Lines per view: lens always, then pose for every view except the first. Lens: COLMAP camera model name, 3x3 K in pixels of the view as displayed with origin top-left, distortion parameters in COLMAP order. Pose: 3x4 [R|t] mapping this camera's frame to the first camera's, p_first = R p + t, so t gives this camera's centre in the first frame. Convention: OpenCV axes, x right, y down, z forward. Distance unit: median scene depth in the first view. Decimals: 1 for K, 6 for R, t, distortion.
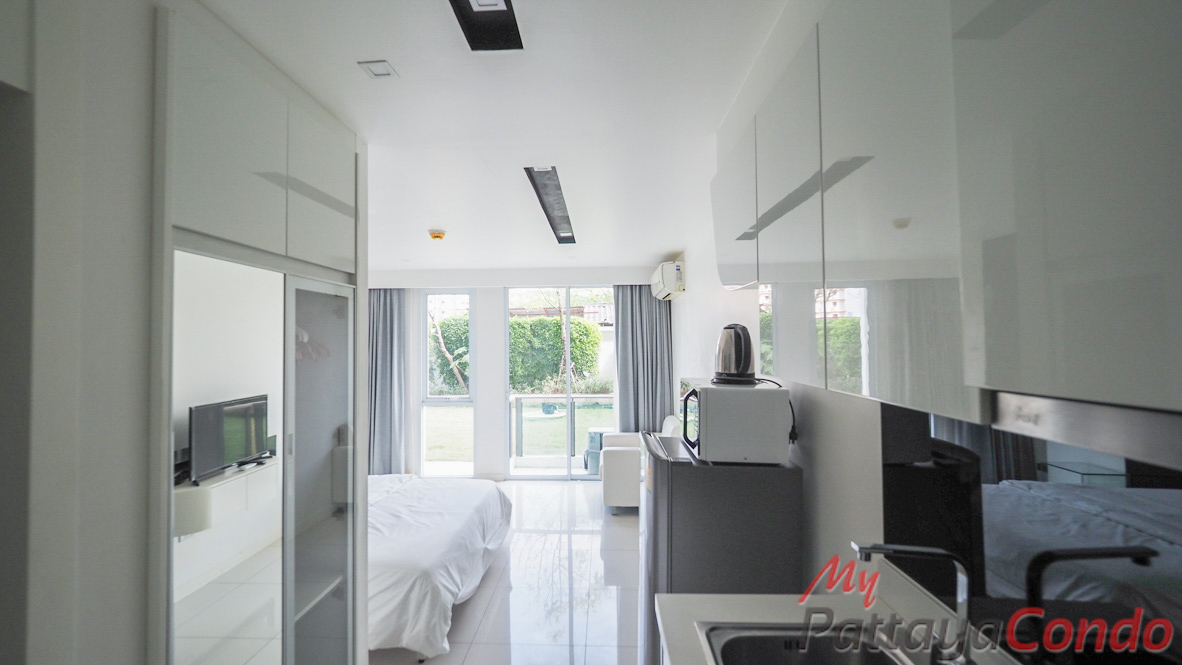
lens RADIAL K [[498.4, 0, 588.9], [0, 498.4, 332.5], [0, 0, 1]] dist [0.000355, -0.000088]
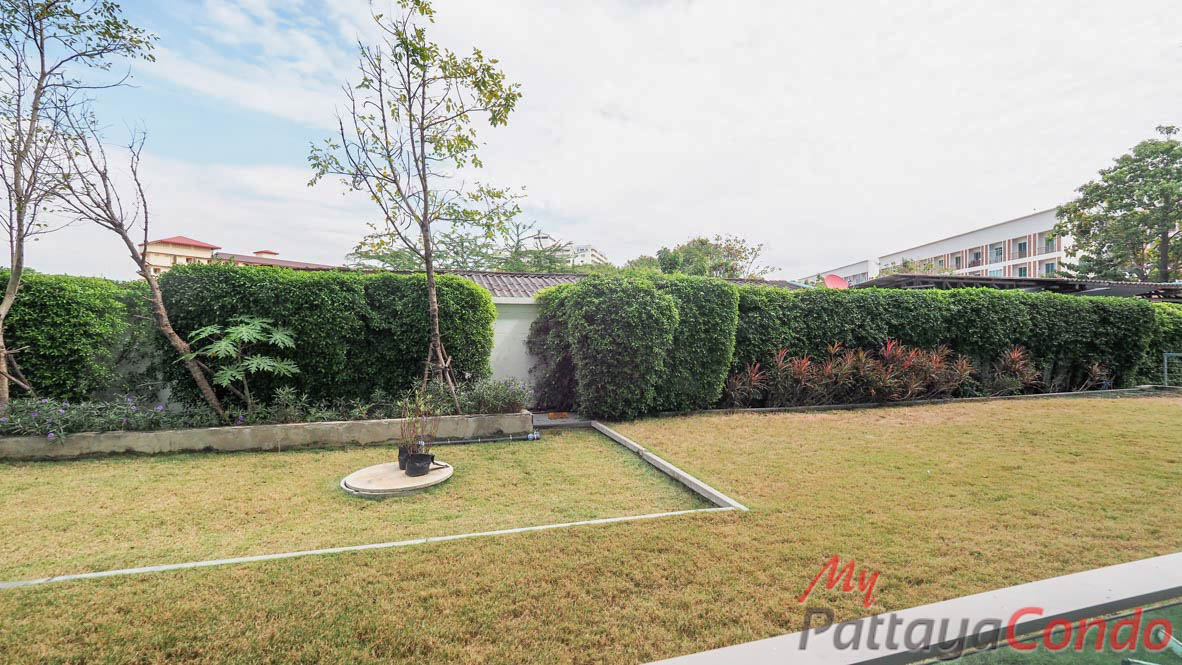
lens RADIAL K [[498.4, 0, 587.1], [0, 498.4, 332.2], [0, 0, 1]] dist [0.000355, -0.000088]
pose [[0.947650, 0.011679, 0.319099, -0.065425], [-0.018712, 0.999645, 0.018982, 0.020588], [-0.318764, -0.023960, 0.947531, 0.439200]]
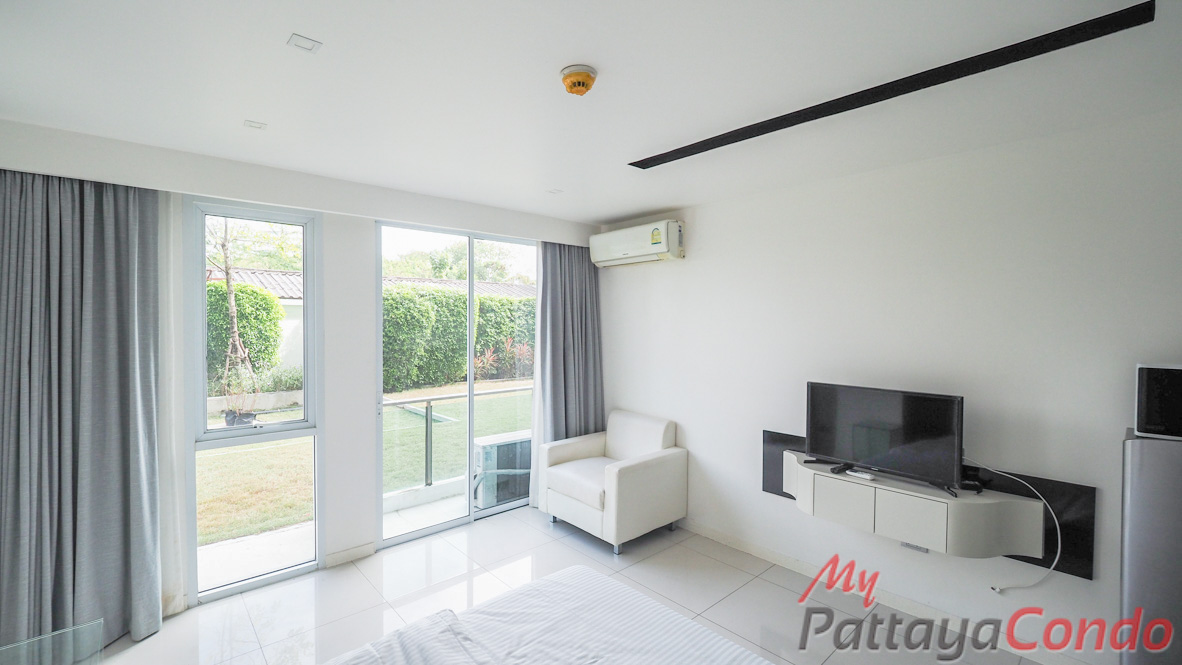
lens RADIAL K [[498.4, 0, 580.2], [0, 498.4, 330.4], [0, 0, 1]] dist [0.000355, -0.000088]
pose [[0.732439, -0.001753, 0.680830, -0.169316], [-0.022074, 0.999410, 0.026321, 0.005994], [-0.680474, -0.034307, 0.731968, 0.175988]]
